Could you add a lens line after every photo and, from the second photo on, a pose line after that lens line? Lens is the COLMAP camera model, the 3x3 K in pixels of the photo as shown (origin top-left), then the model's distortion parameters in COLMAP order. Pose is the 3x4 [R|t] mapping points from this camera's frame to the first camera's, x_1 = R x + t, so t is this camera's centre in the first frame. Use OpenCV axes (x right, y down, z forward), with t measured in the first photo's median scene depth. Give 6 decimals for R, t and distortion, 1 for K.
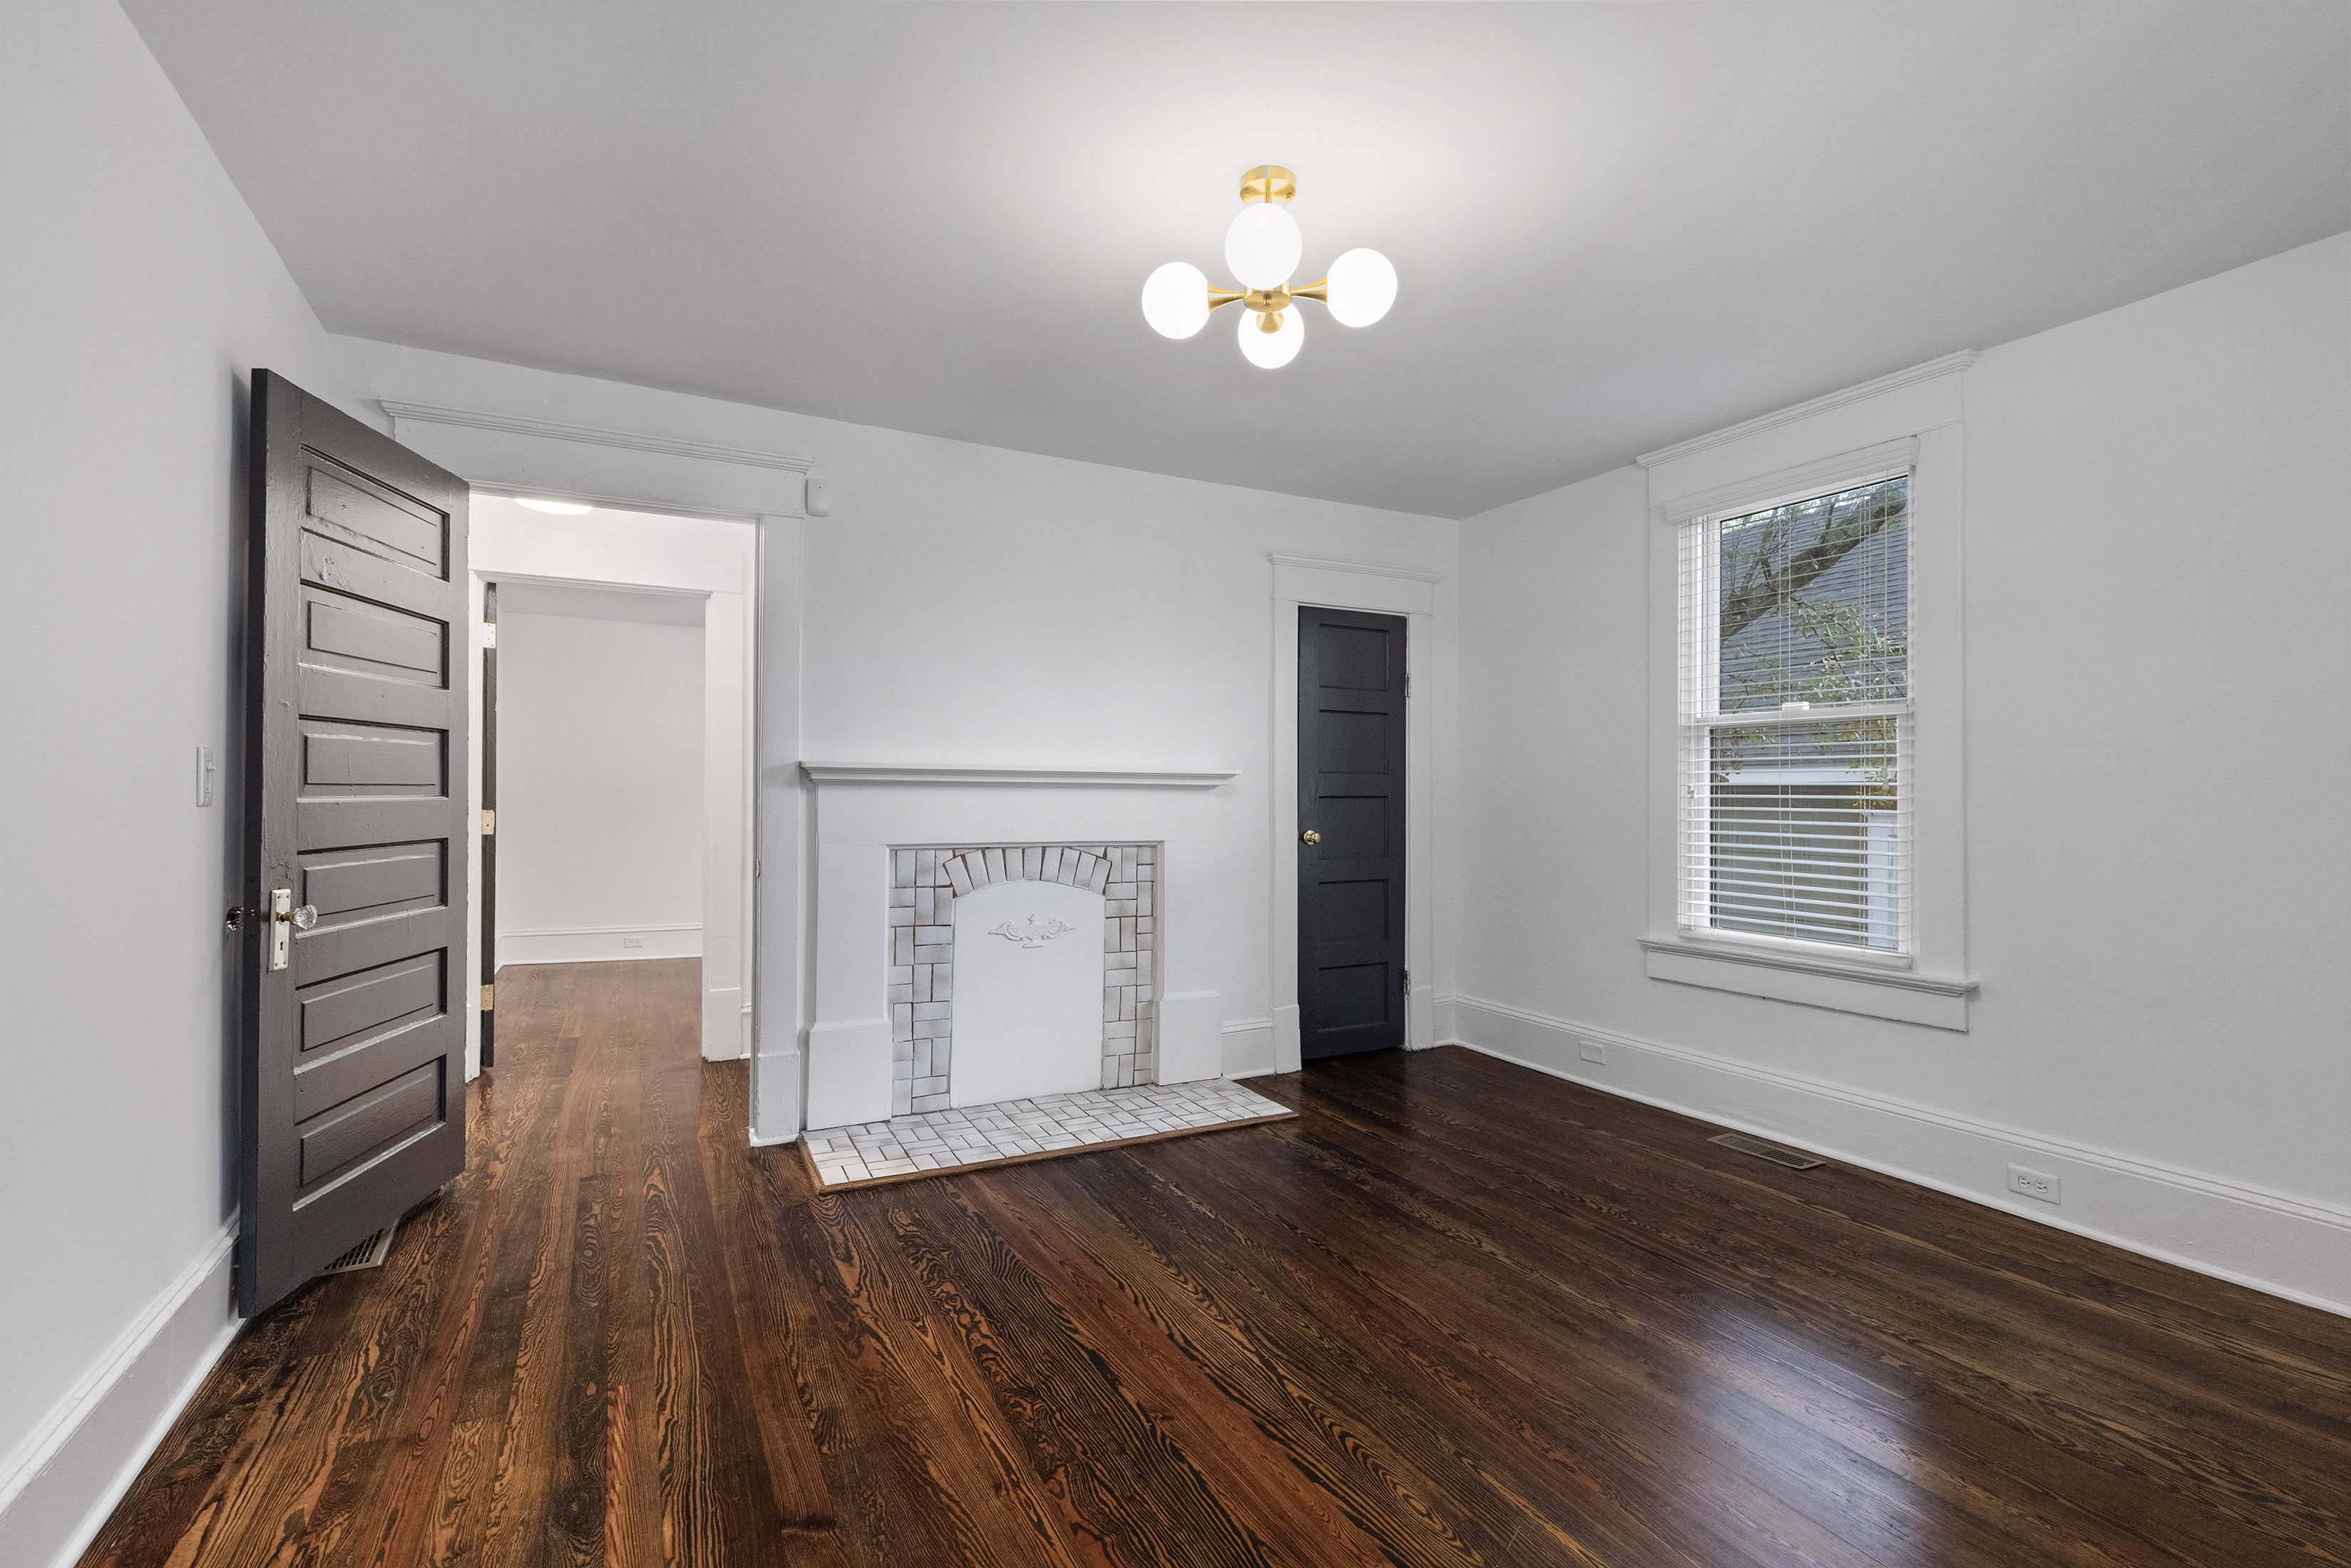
lens RADIAL K [[1052.5, 0, 1196.7], [0, 1052.5, 802.4], [0, 0, 1]] dist [0.007235, -0.002483]
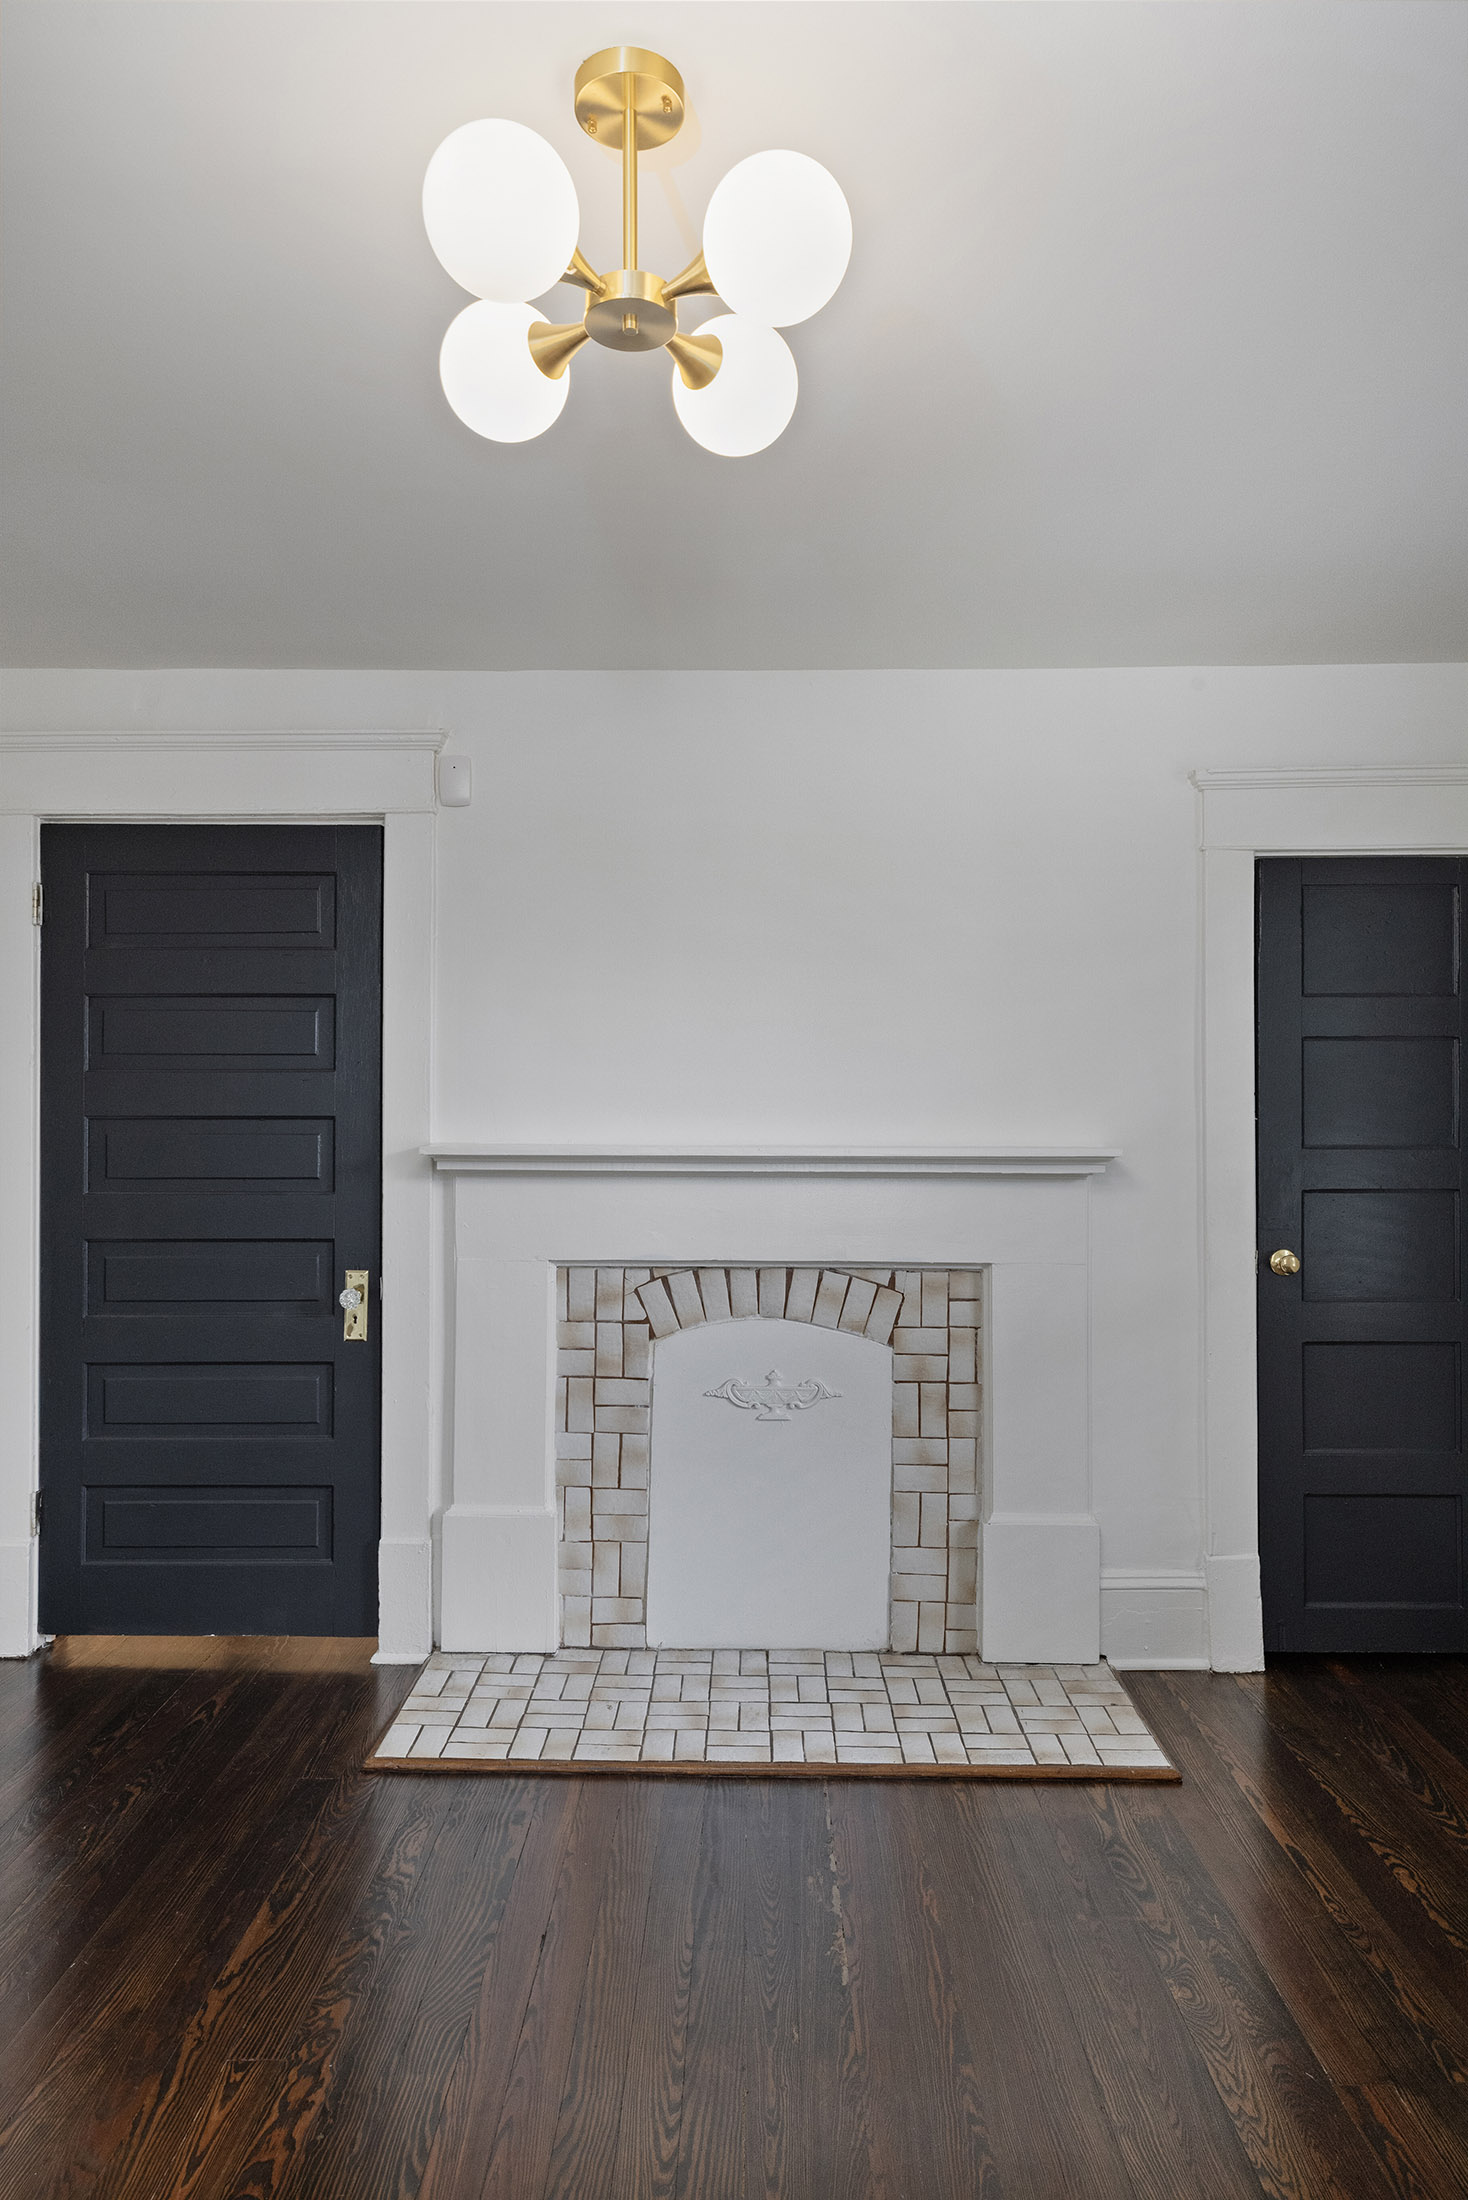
lens RADIAL K [[1358.7, 0, 744.9], [0, 1358.7, 1109.5], [0, 0, 1]] dist [0.011086, -0.001709]
pose [[0.875022, -0.000950, -0.484082, 0.254530], [-0.001965, 0.999983, -0.005516, -0.054838], [0.484079, 0.005778, 0.875005, 0.261040]]
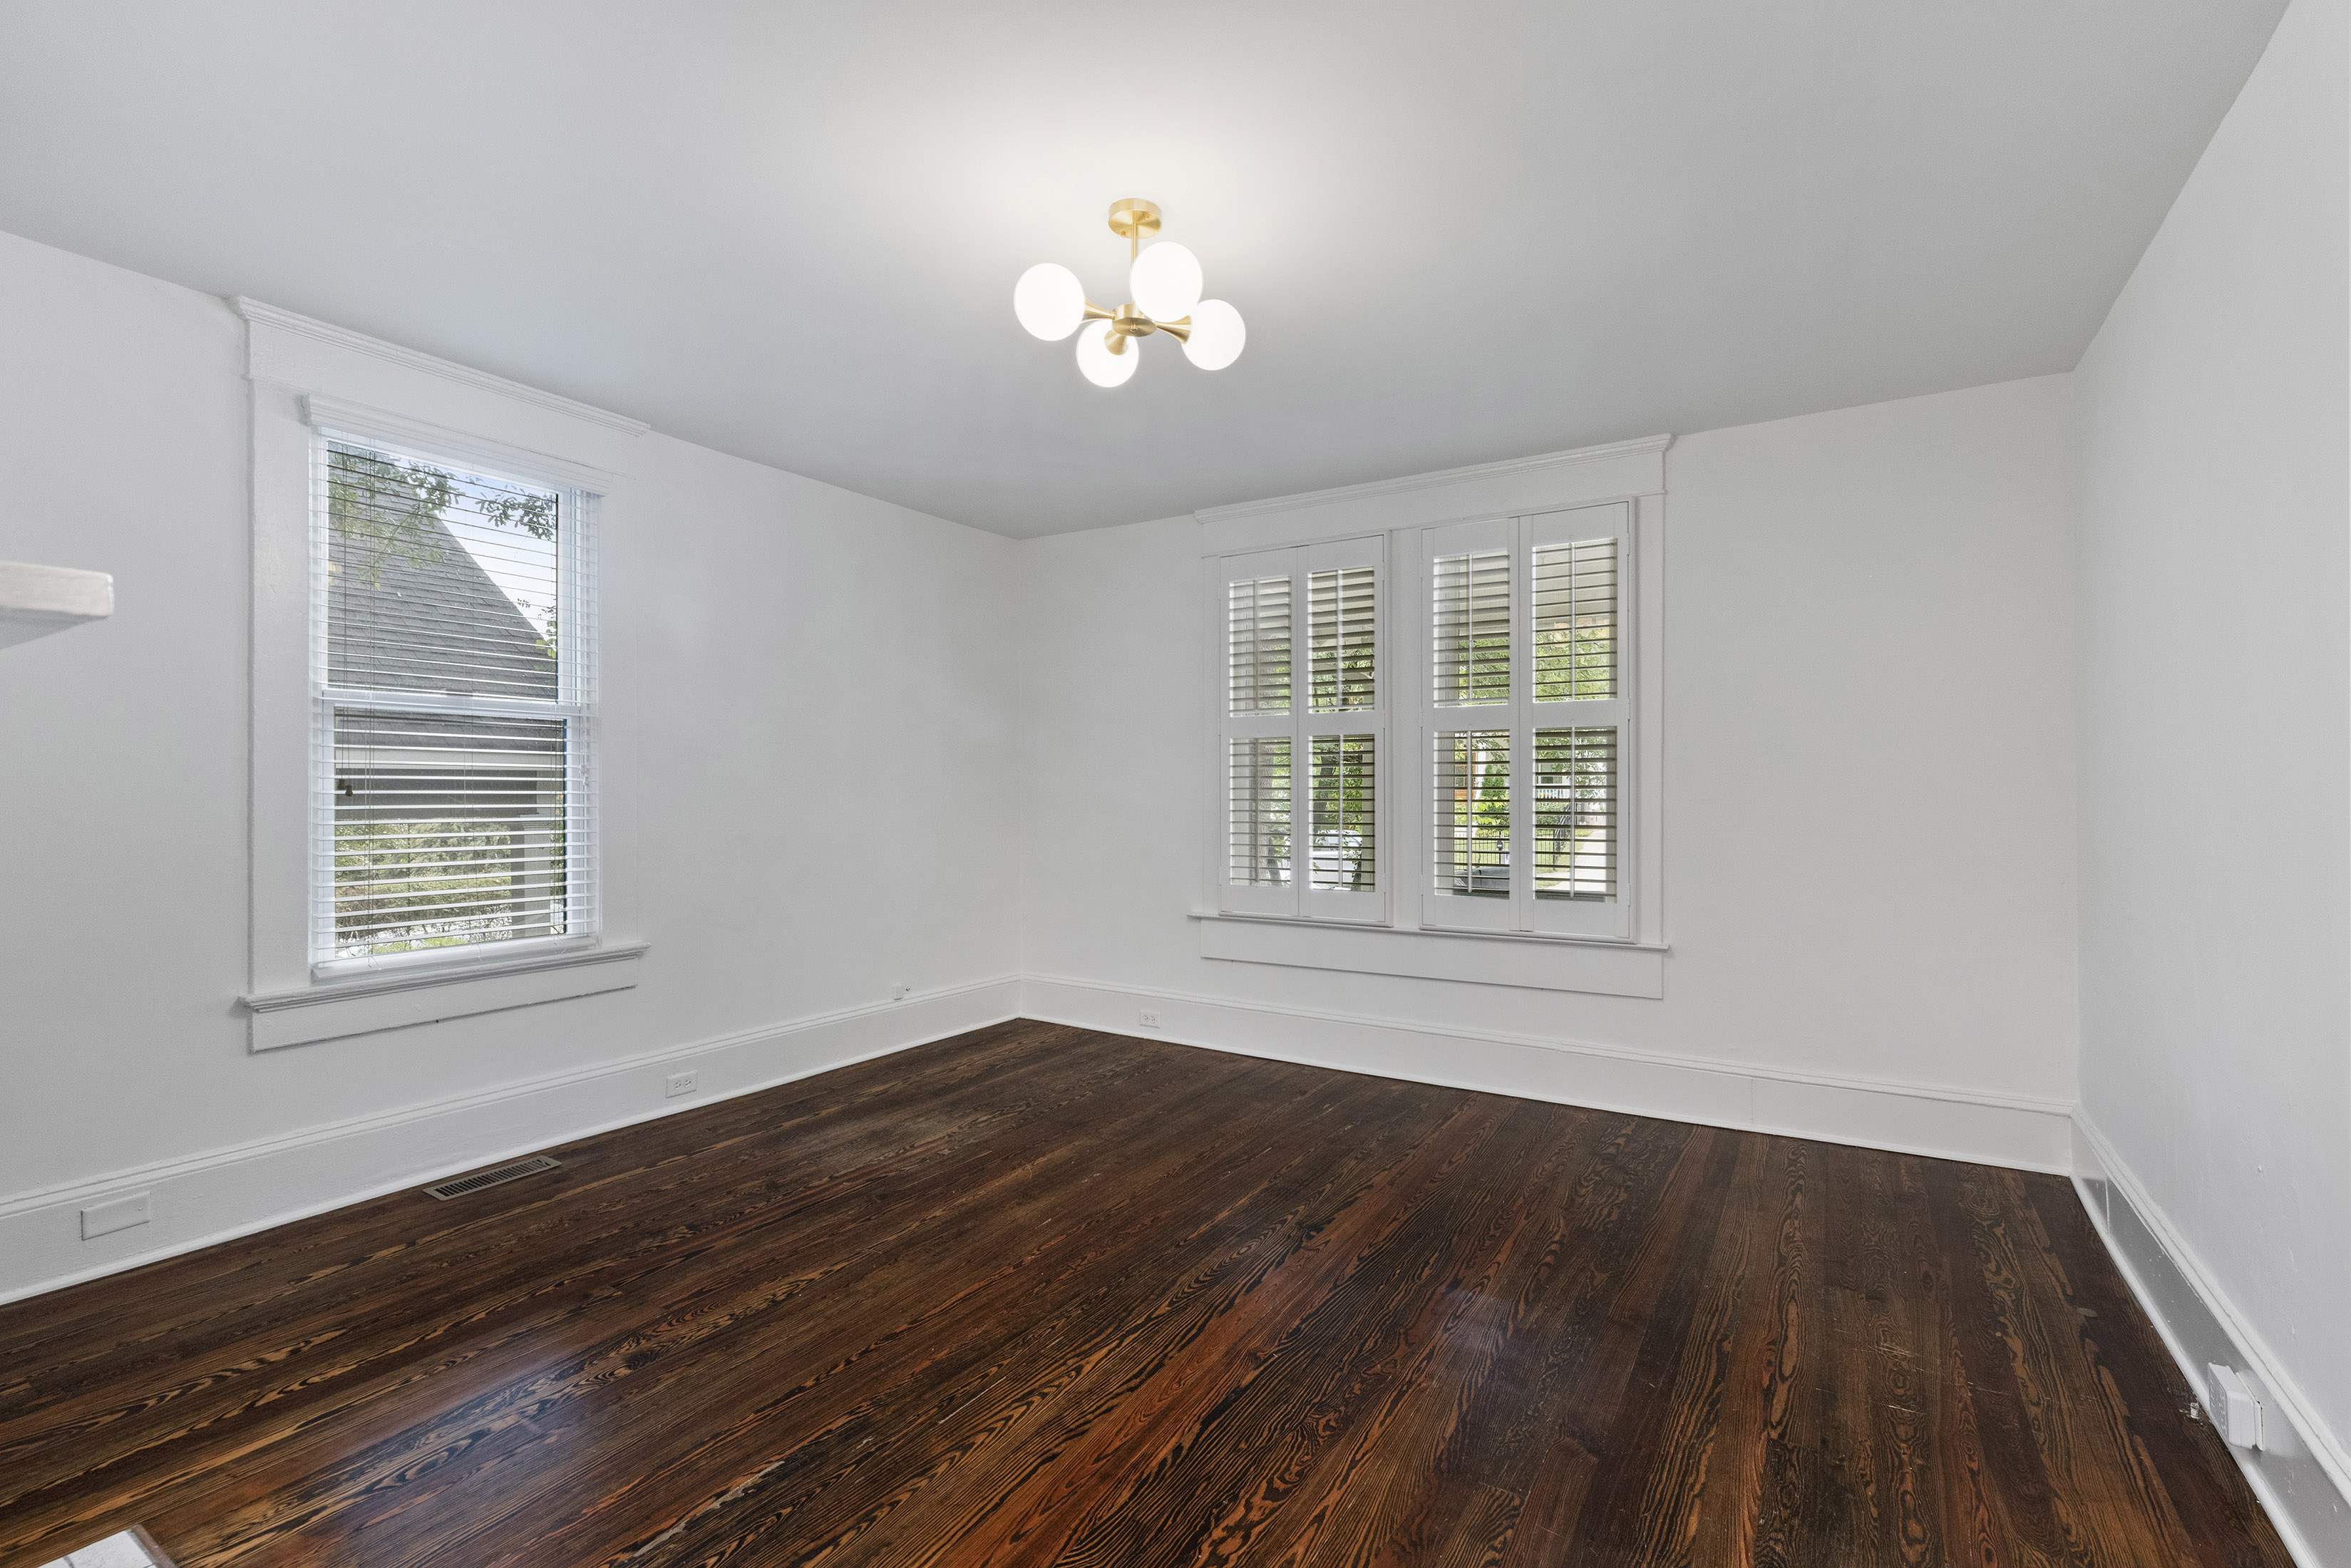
lens RADIAL K [[1052.5, 0, 1162.9], [0, 1052.5, 785.4], [0, 0, 1]] dist [0.007235, -0.002483]
pose [[-0.479422, -0.003909, 0.877576, -0.513690], [0.004977, 0.999962, 0.007173, -0.014866], [-0.877570, 0.007806, -0.479385, 0.864998]]
